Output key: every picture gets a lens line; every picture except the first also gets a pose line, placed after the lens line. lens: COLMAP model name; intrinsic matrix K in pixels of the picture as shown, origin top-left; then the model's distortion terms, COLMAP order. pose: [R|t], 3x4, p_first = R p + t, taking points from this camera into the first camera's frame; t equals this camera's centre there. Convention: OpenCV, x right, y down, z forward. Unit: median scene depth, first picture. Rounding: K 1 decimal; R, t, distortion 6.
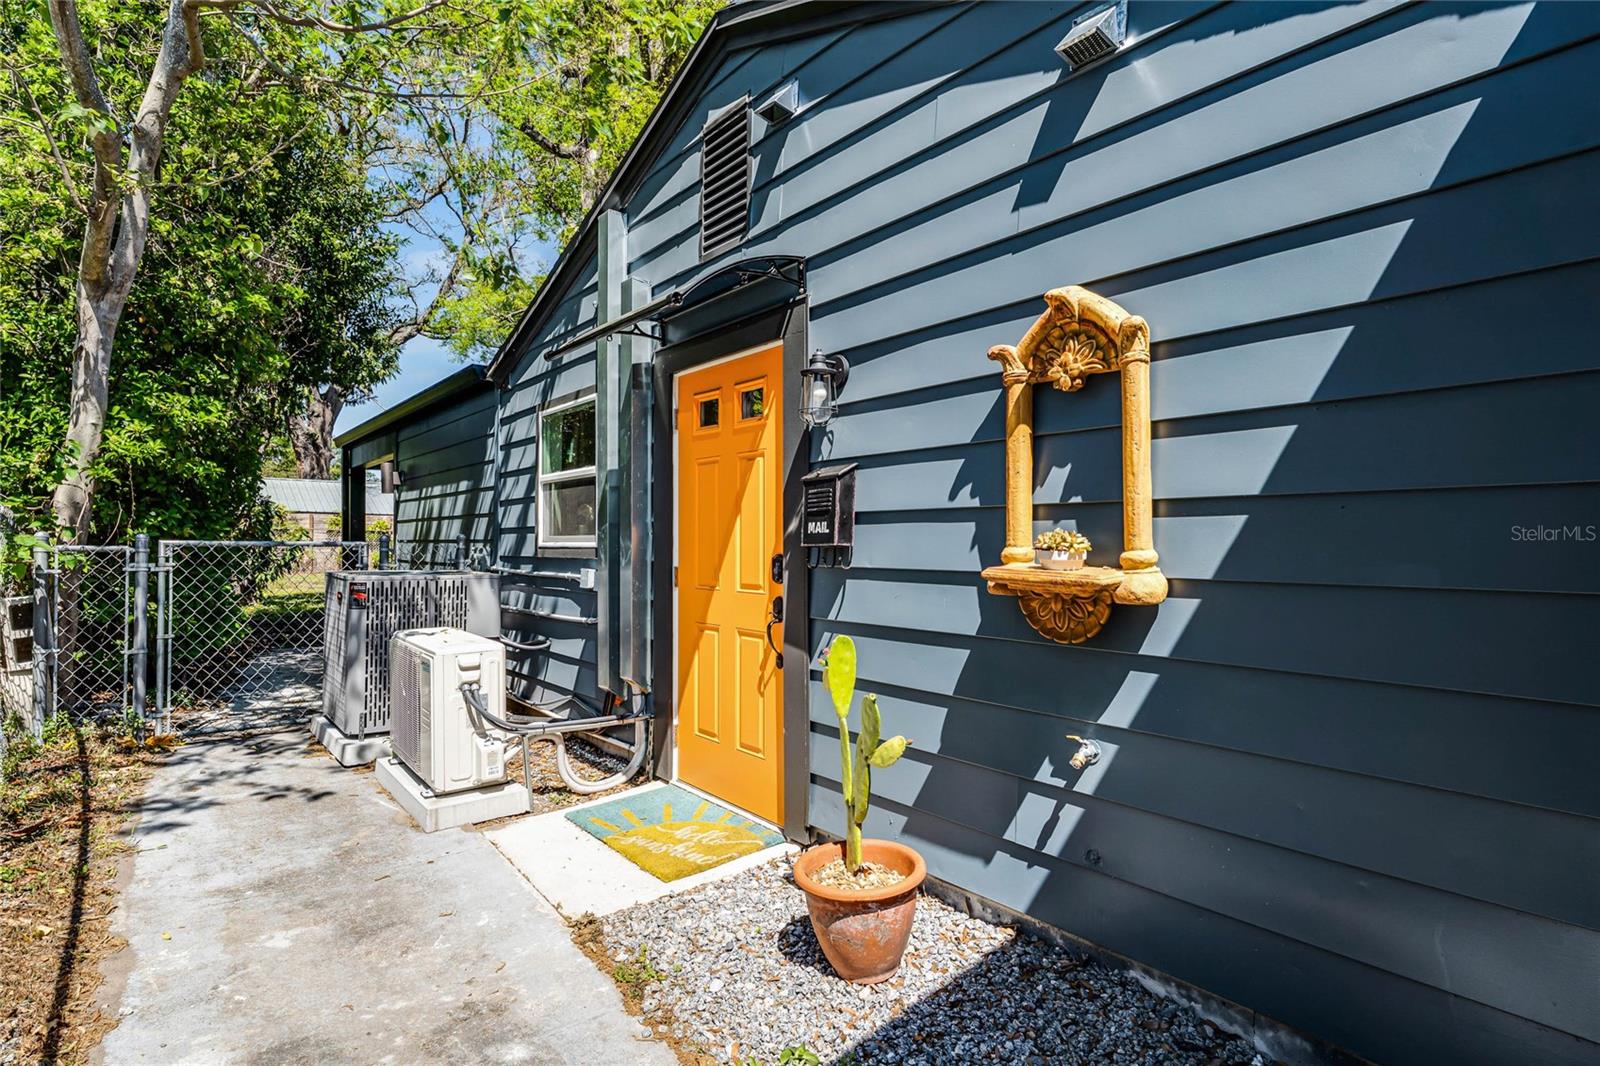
lens RADIAL K [[802.1, 0, 800.0], [0, 802.1, 533.0], [0, 0, 1]] dist [0.001300, 0.000208]
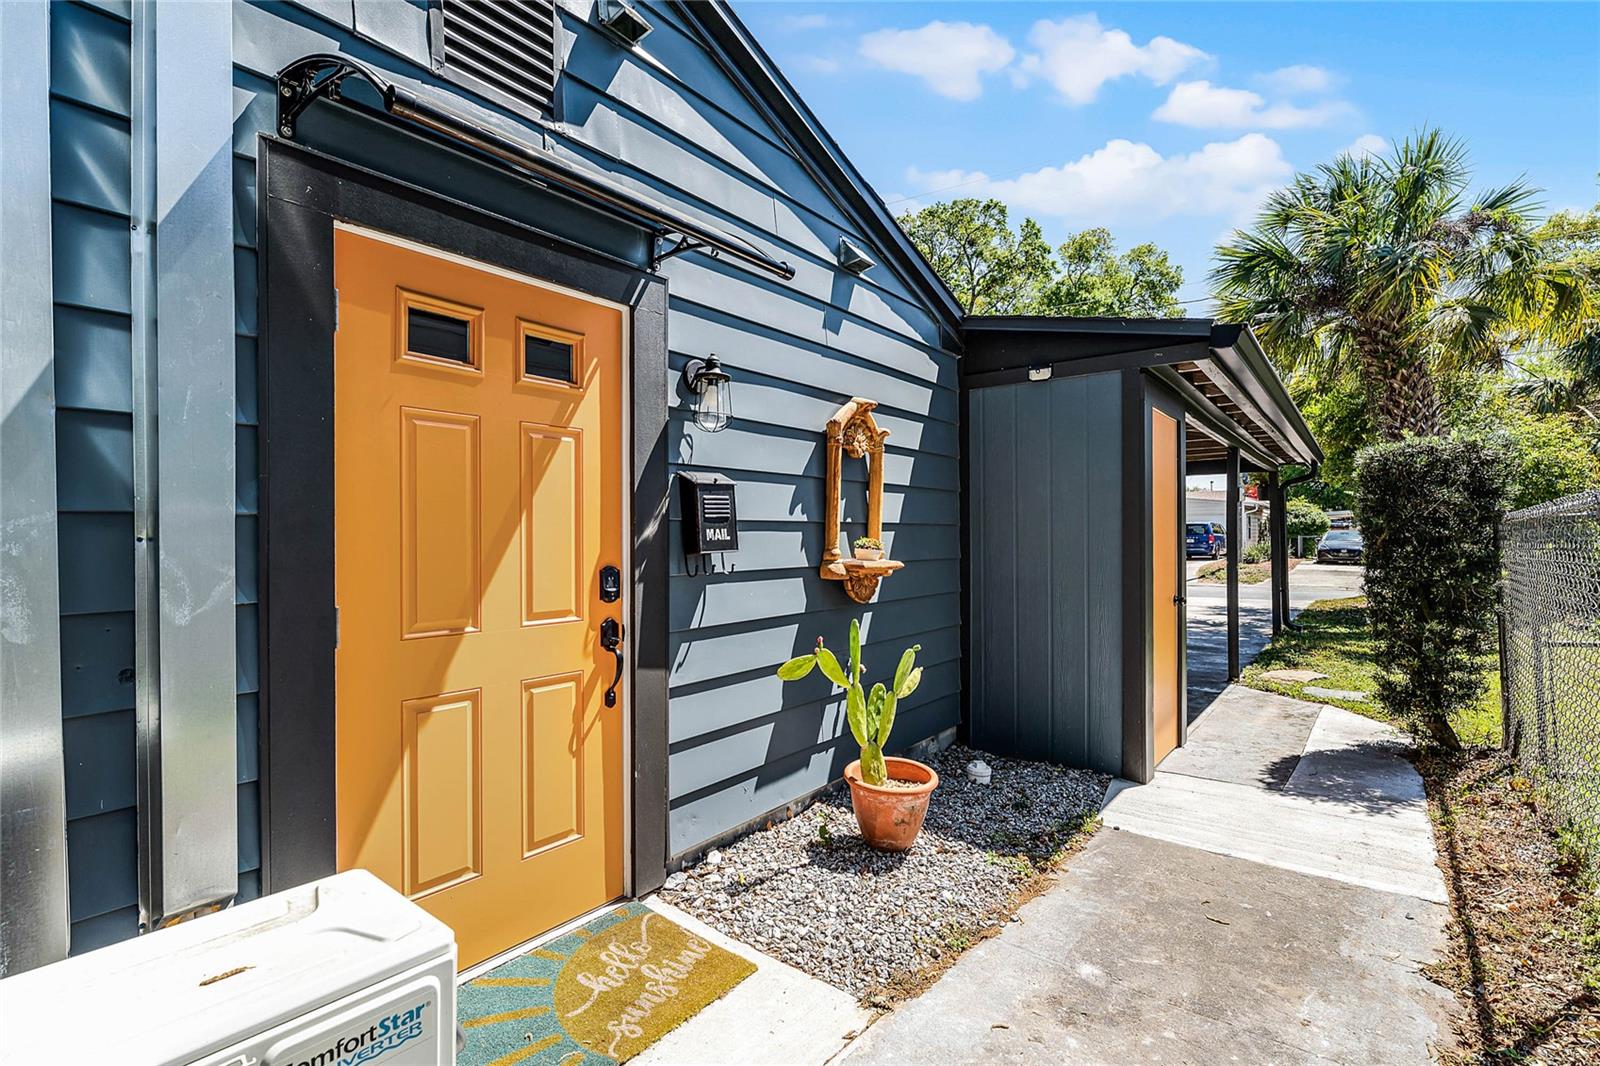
lens RADIAL K [[720.1, 0, 800.0], [0, 720.1, 533.0], [0, 0, 1]] dist [-0.001904, -0.000146]
pose [[-0.204349, 0.004195, 0.978889, -0.831533], [-0.005033, 0.999973, -0.005336, -0.003755], [-0.978885, -0.006017, -0.204322, 1.032328]]
